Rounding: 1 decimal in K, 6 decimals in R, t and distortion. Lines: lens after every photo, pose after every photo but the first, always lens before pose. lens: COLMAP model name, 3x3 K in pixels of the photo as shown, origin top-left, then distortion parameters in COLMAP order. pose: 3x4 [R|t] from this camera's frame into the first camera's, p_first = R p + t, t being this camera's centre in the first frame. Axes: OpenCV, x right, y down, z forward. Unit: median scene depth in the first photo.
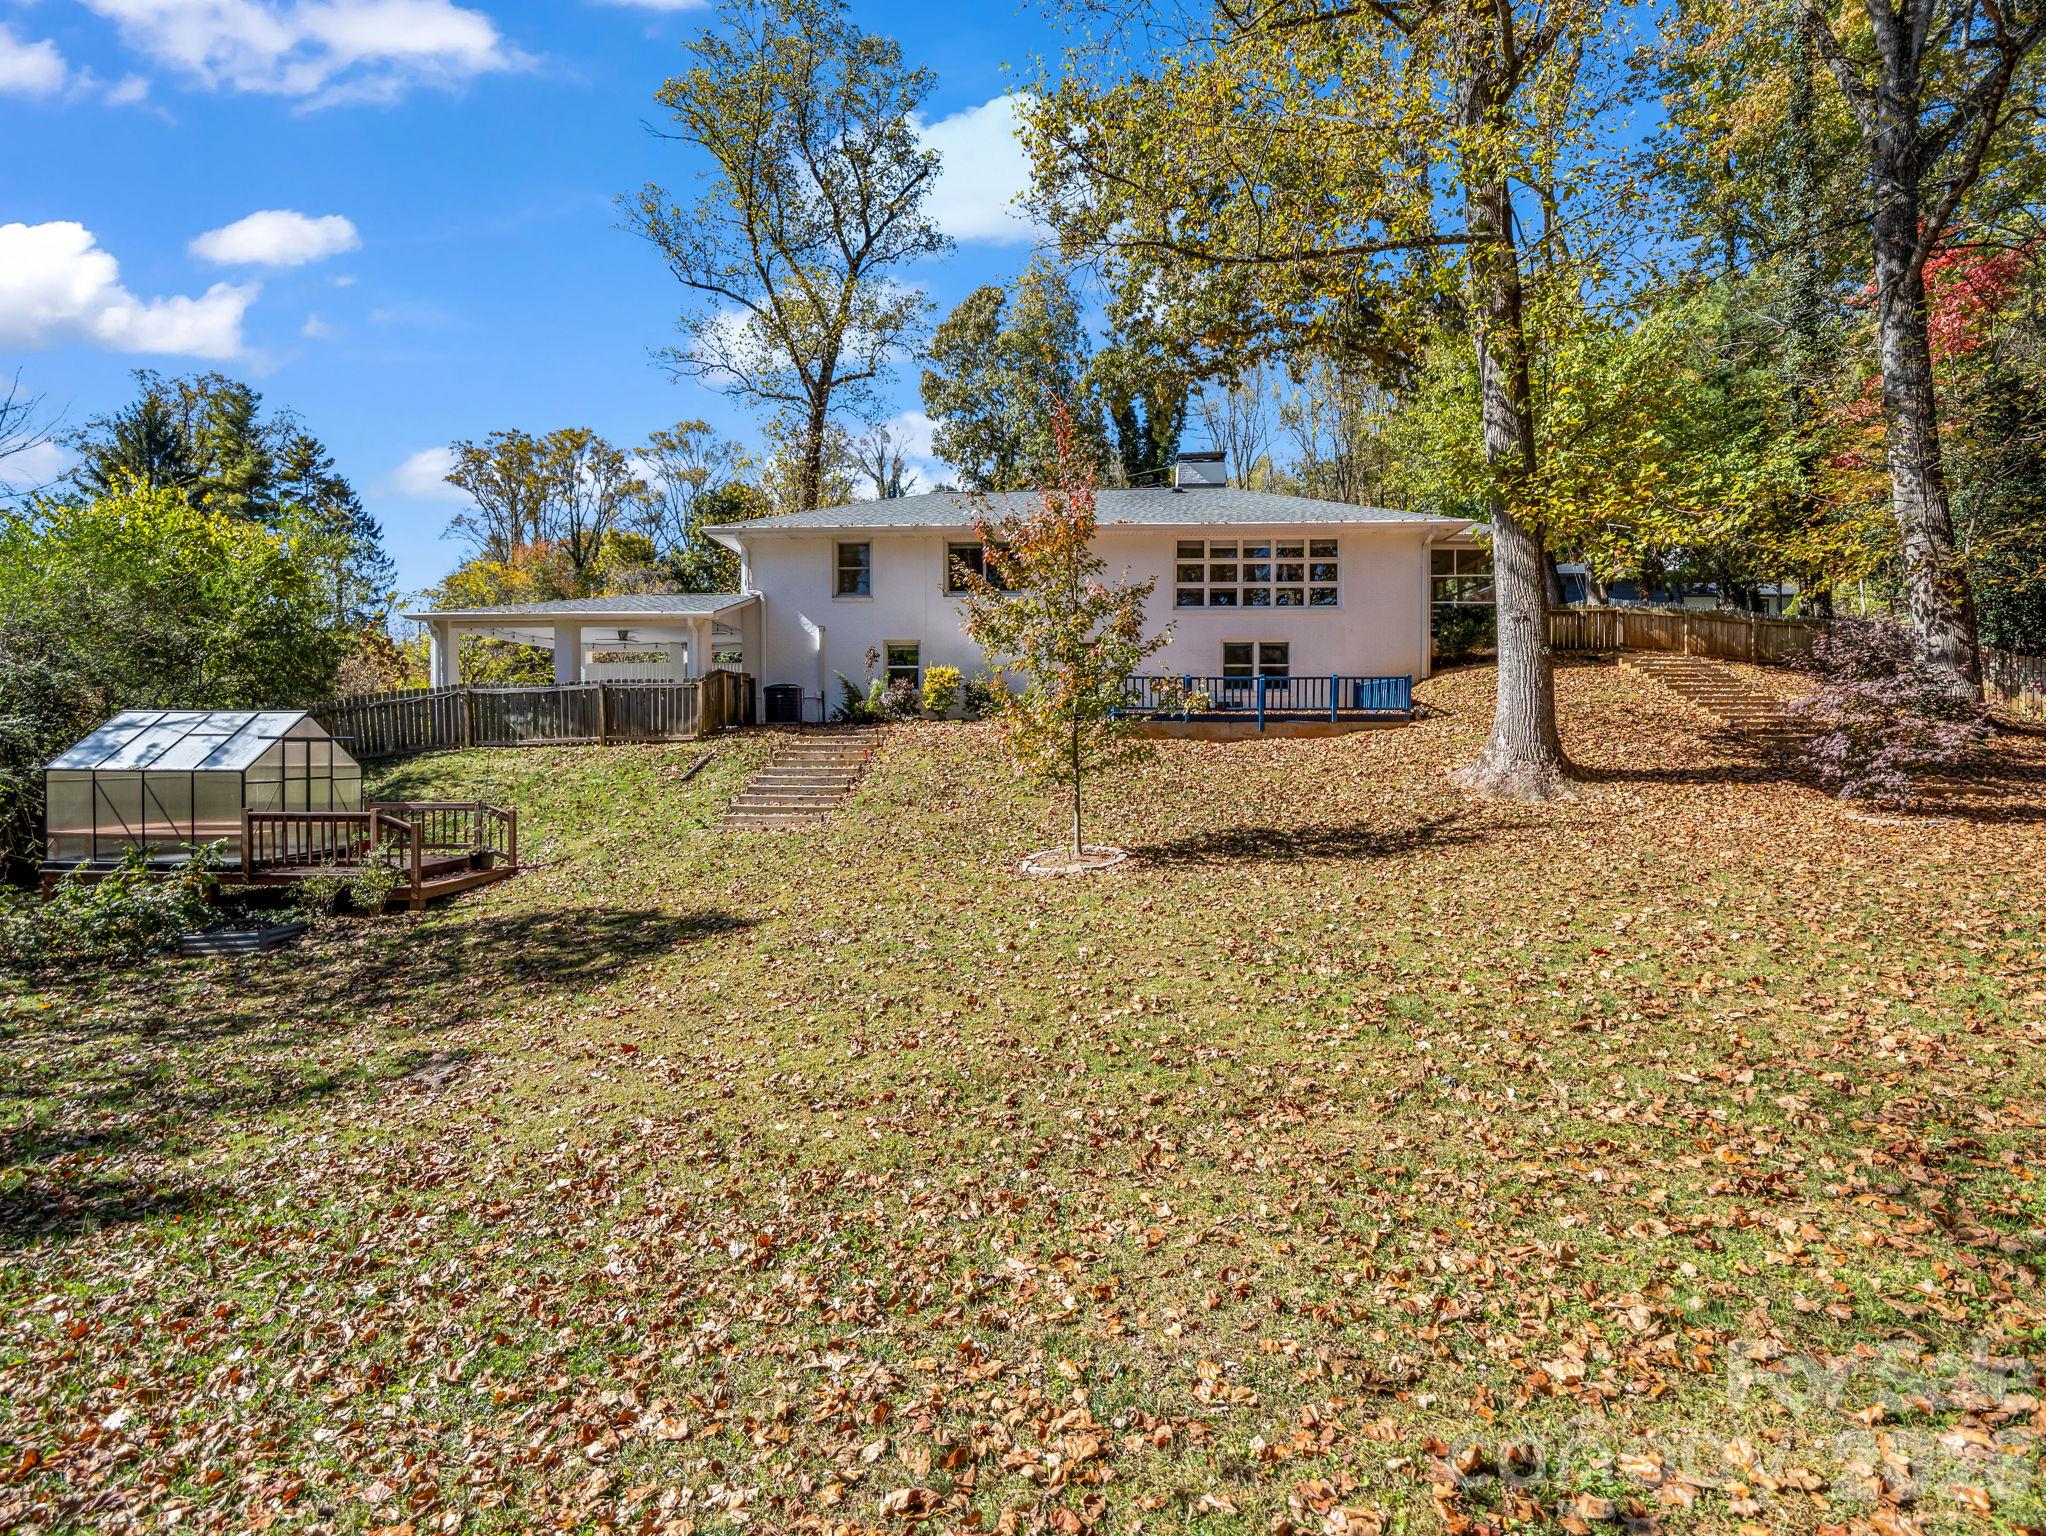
lens RADIAL K [[1012.2, 0, 1040.2], [0, 1012.2, 759.8], [0, 0, 1]] dist [-0.016363, 0.000856]
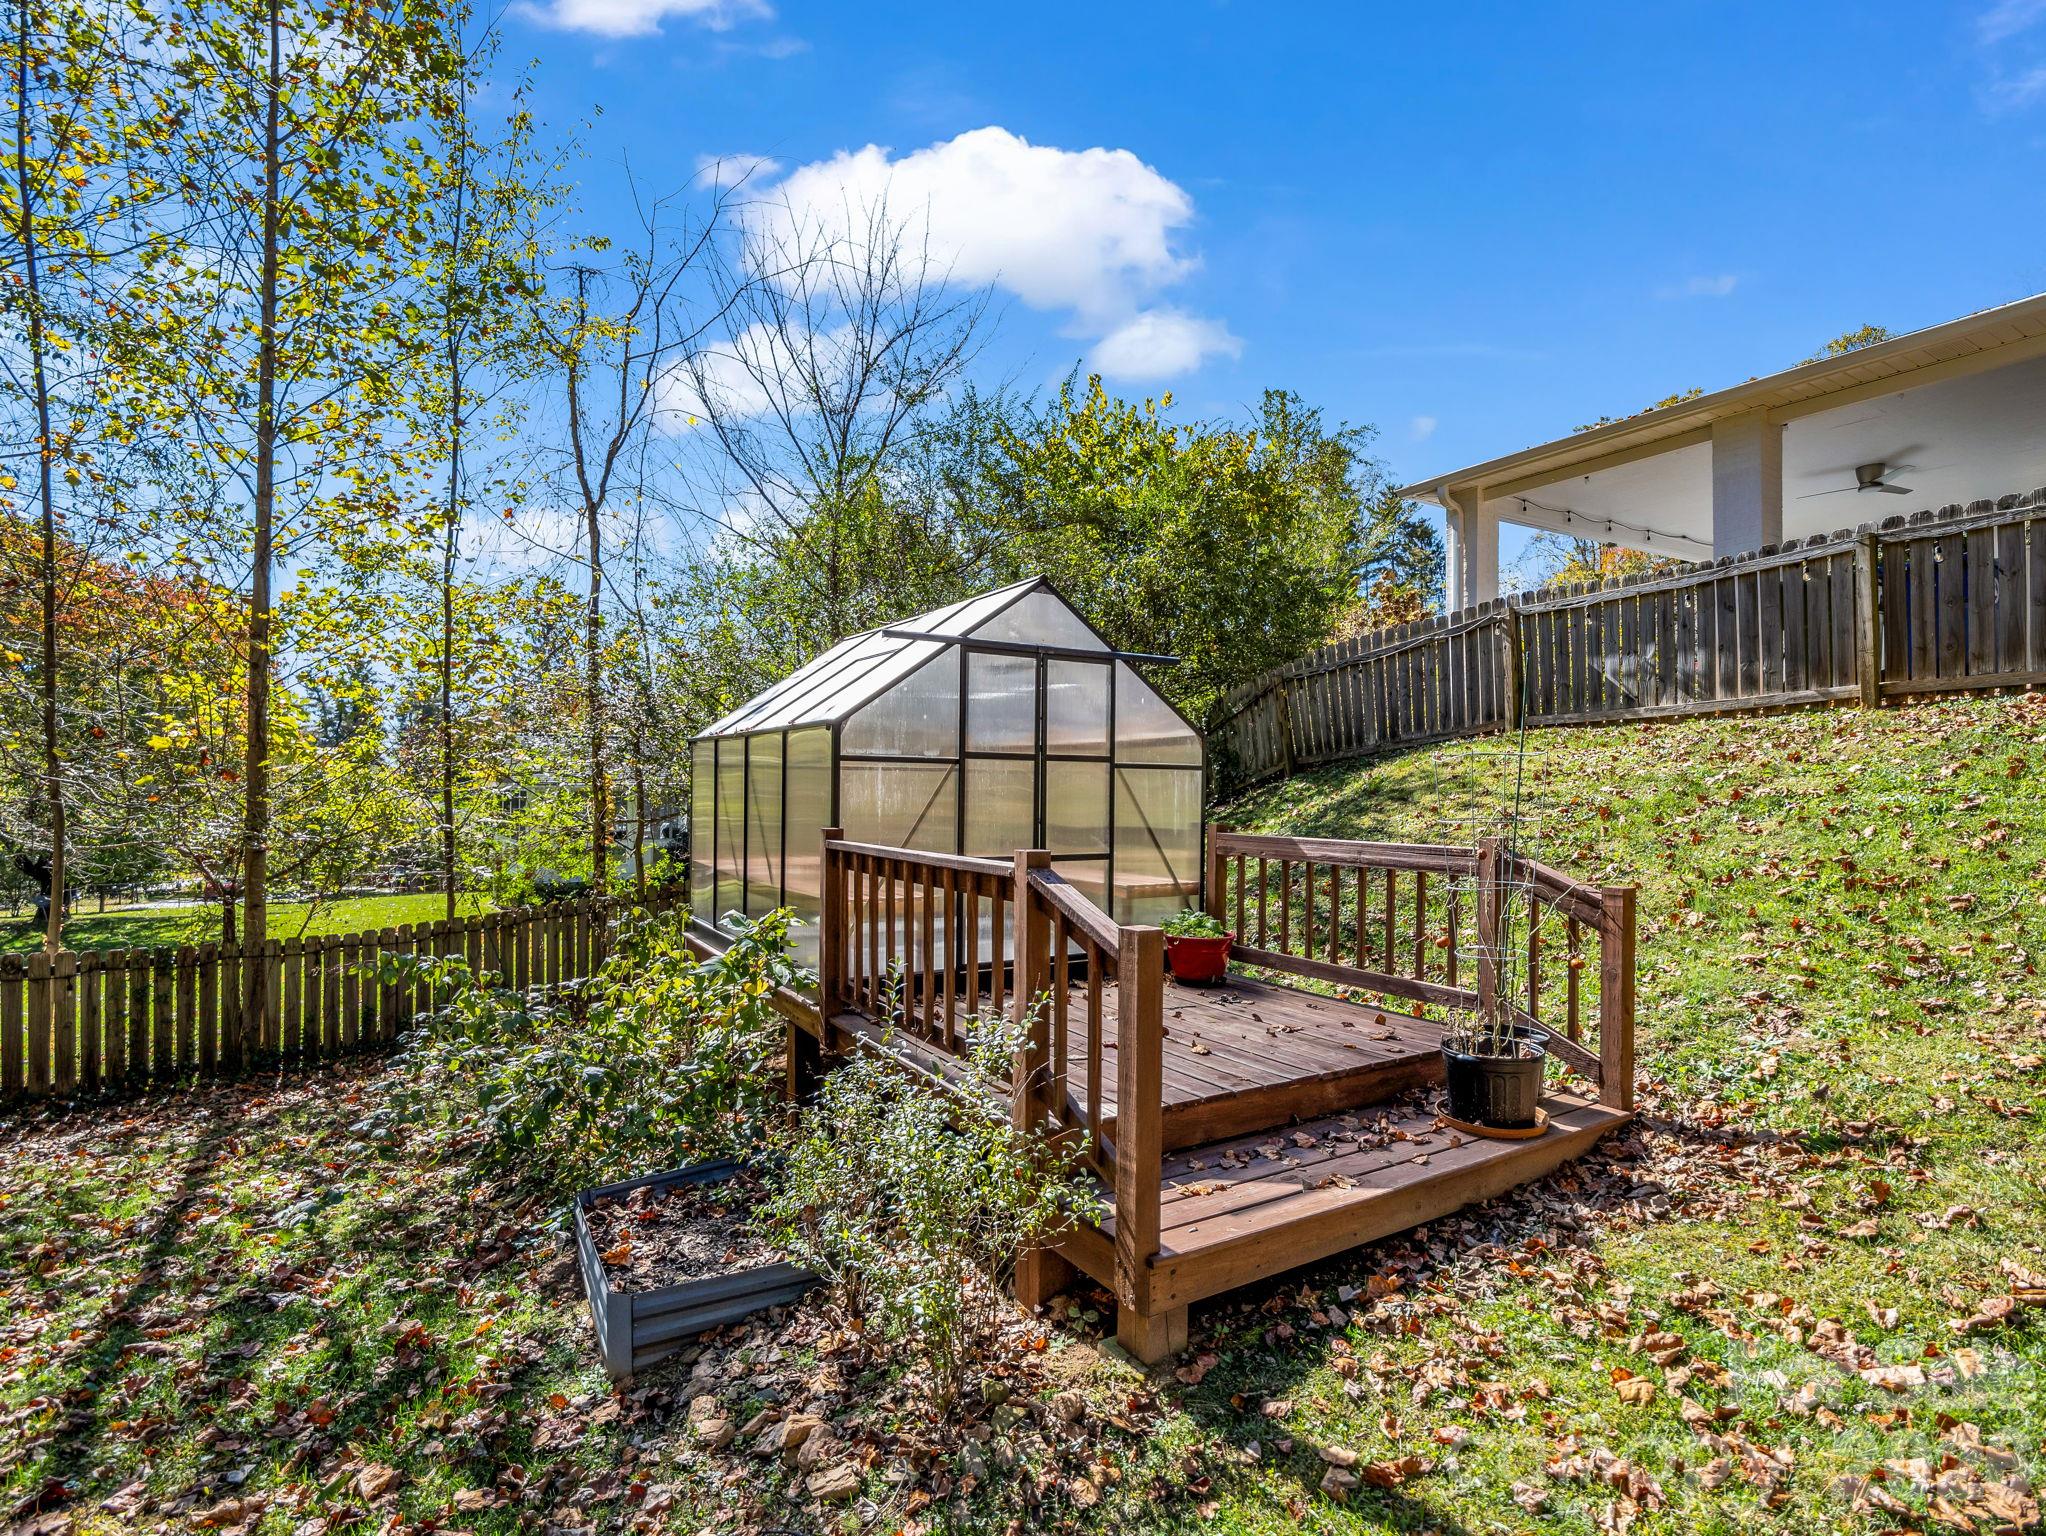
lens RADIAL K [[1012.2, 0, 1040.2], [0, 1012.2, 759.8], [0, 0, 1]] dist [-0.016363, 0.000856]
pose [[0.547841, -0.022351, -0.836284, -0.297612], [-0.019599, 0.999026, -0.039539, 0.023260], [0.836353, 0.038052, 0.546869, 0.562093]]
